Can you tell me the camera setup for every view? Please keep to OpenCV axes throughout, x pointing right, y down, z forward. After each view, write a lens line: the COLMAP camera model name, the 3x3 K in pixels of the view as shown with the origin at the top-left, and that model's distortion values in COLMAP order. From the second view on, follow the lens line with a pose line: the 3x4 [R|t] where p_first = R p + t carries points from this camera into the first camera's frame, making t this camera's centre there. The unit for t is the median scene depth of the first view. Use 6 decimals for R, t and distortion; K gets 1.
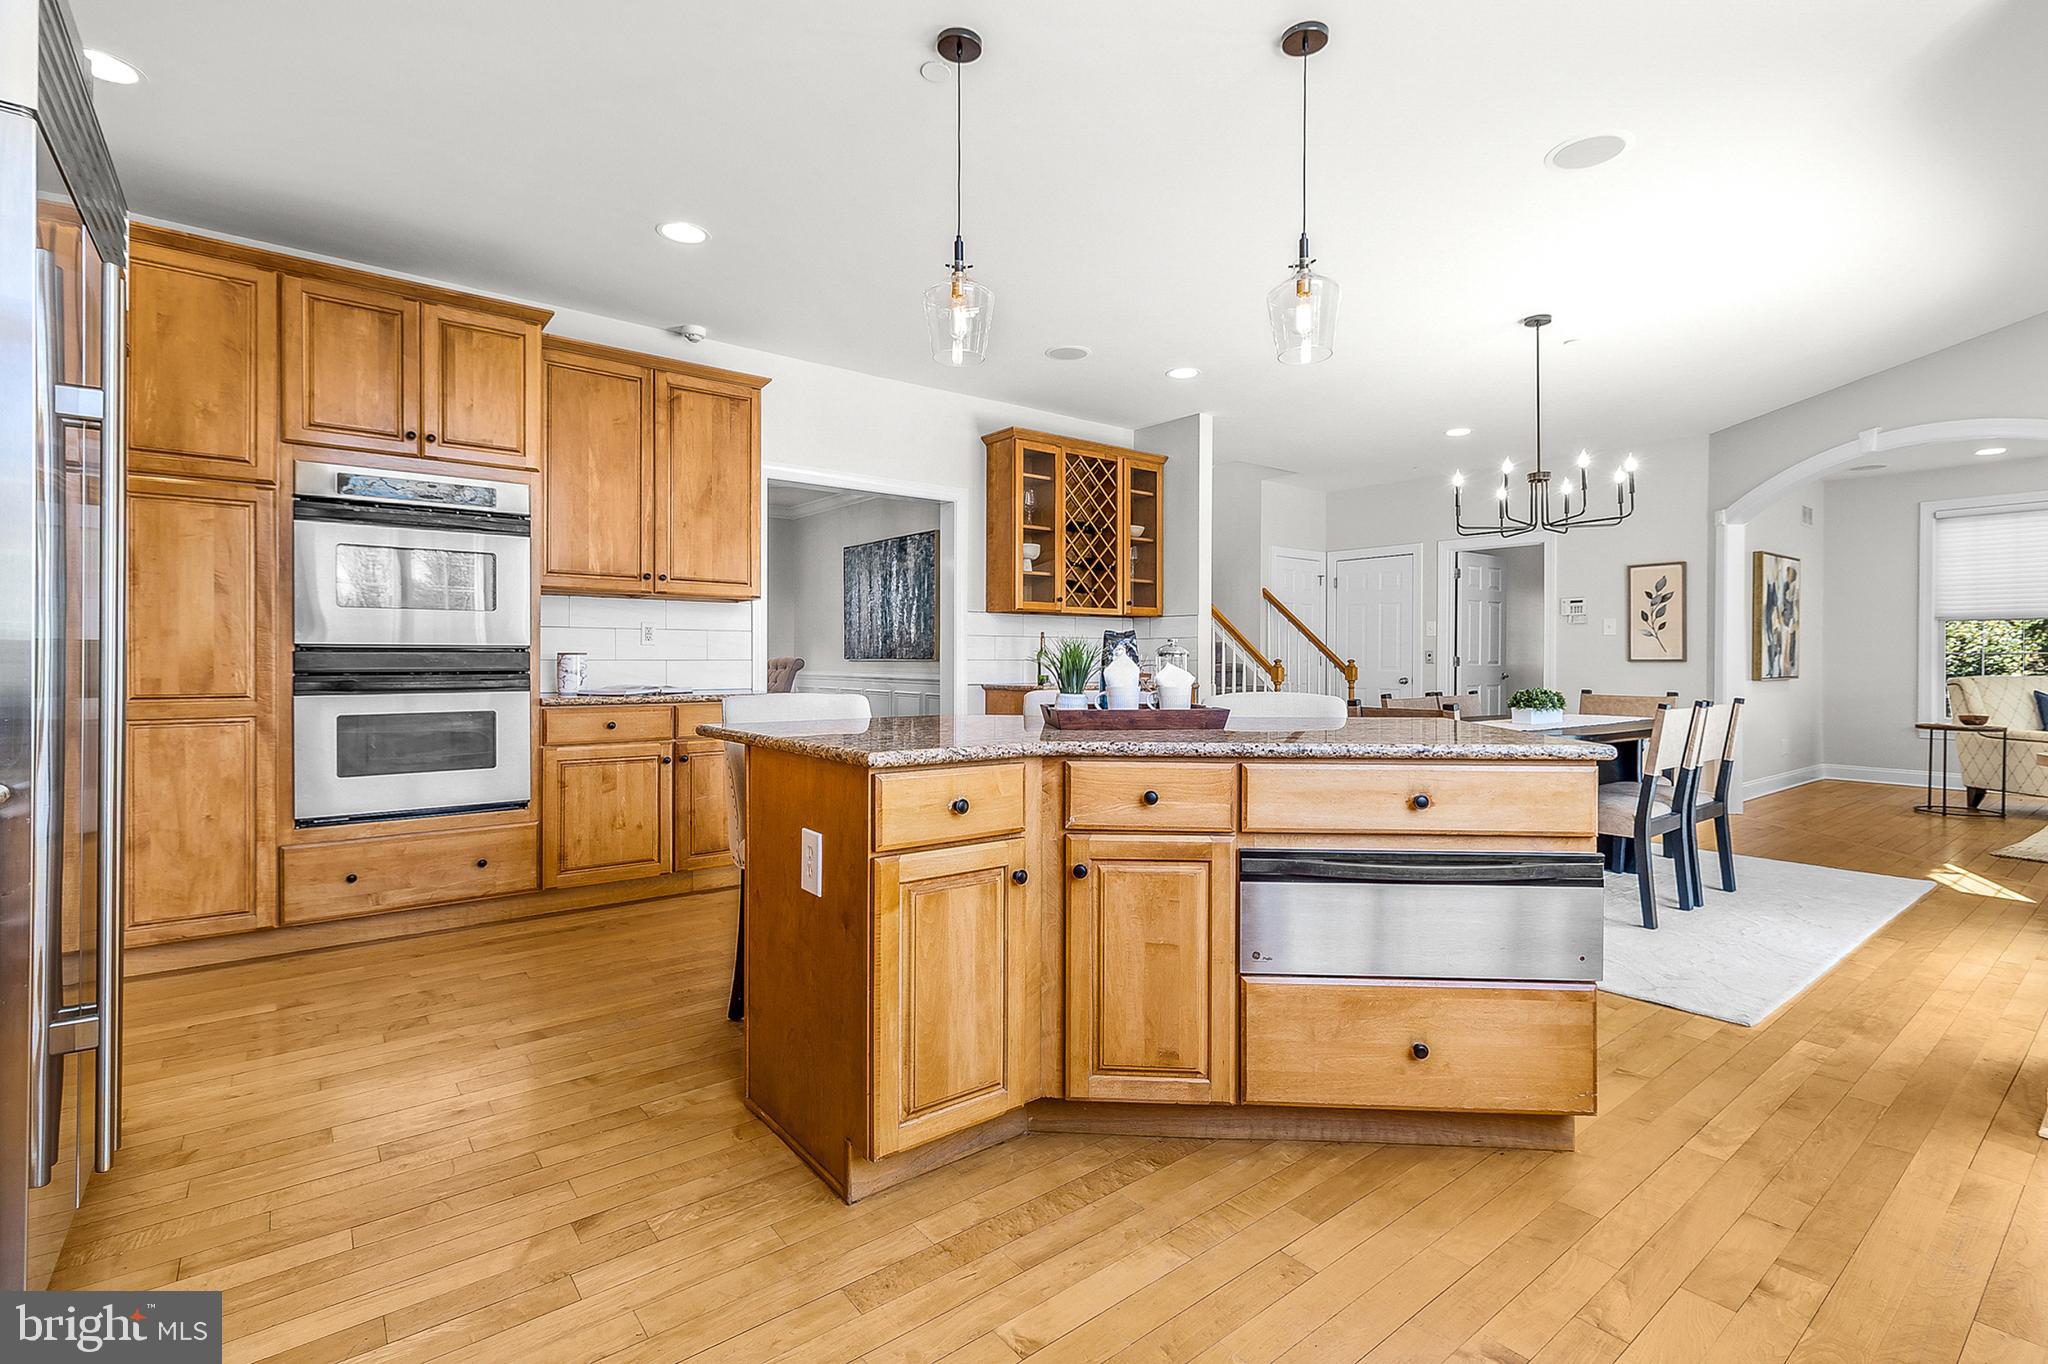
lens RADIAL K [[940.2, 0, 1026.2], [0, 940.2, 663.5], [0, 0, 1]] dist [0.000867, 0.000139]
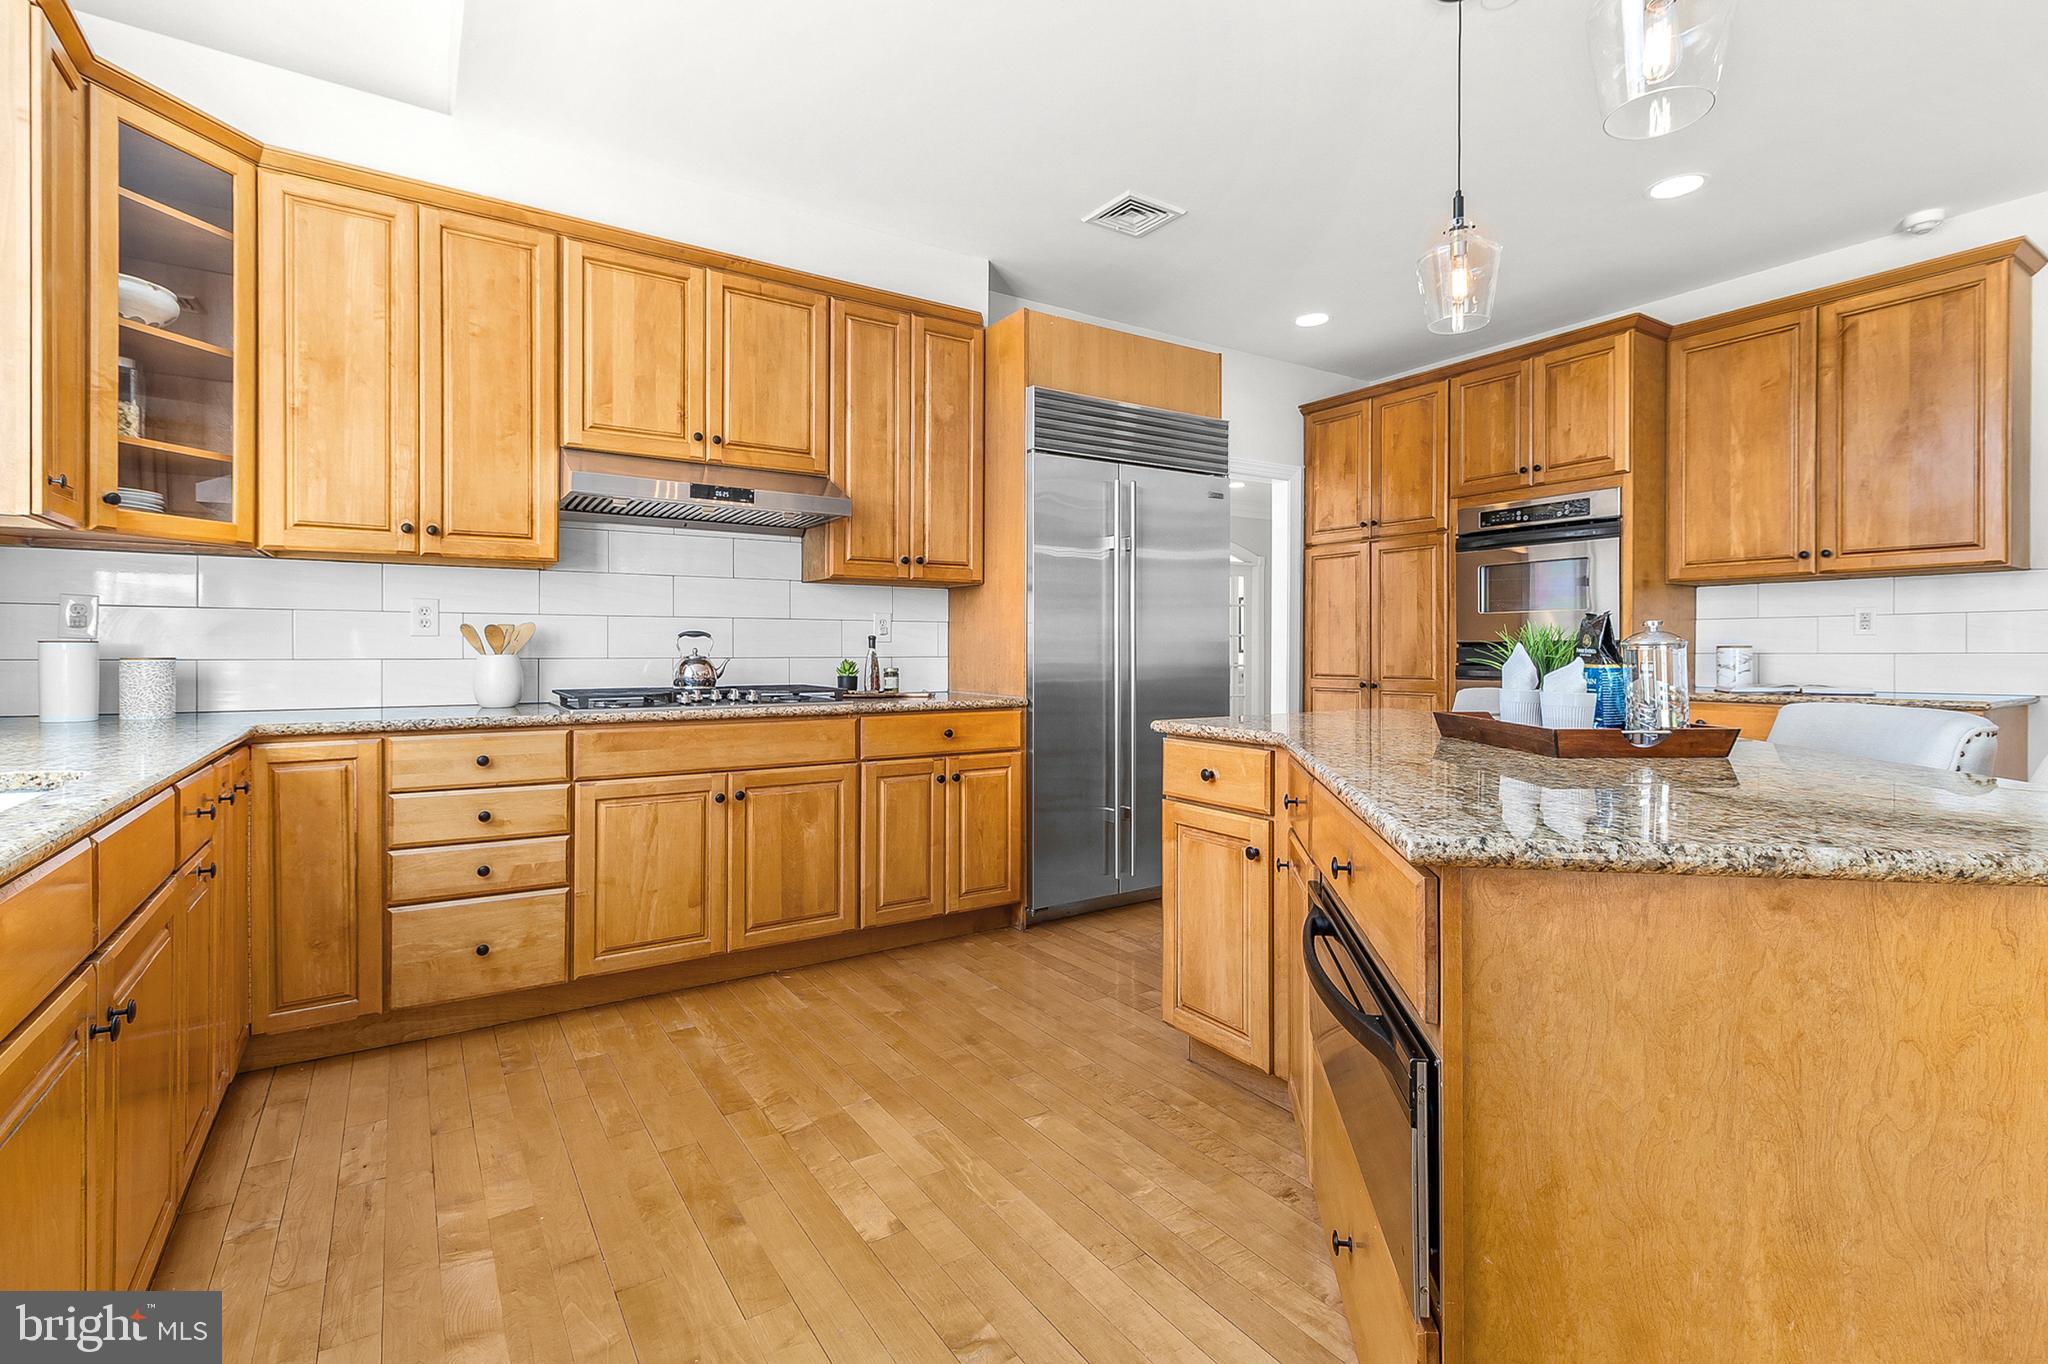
lens RADIAL K [[950.5, 0, 1034.0], [0, 950.5, 644.1], [0, 0, 1]] dist [-0.000877, -0.000081]
pose [[-0.093691, -0.011968, -0.995529, 0.527901], [-0.002340, 0.999928, -0.011801, -0.000648], [0.995599, 0.001224, -0.093712, 0.403156]]
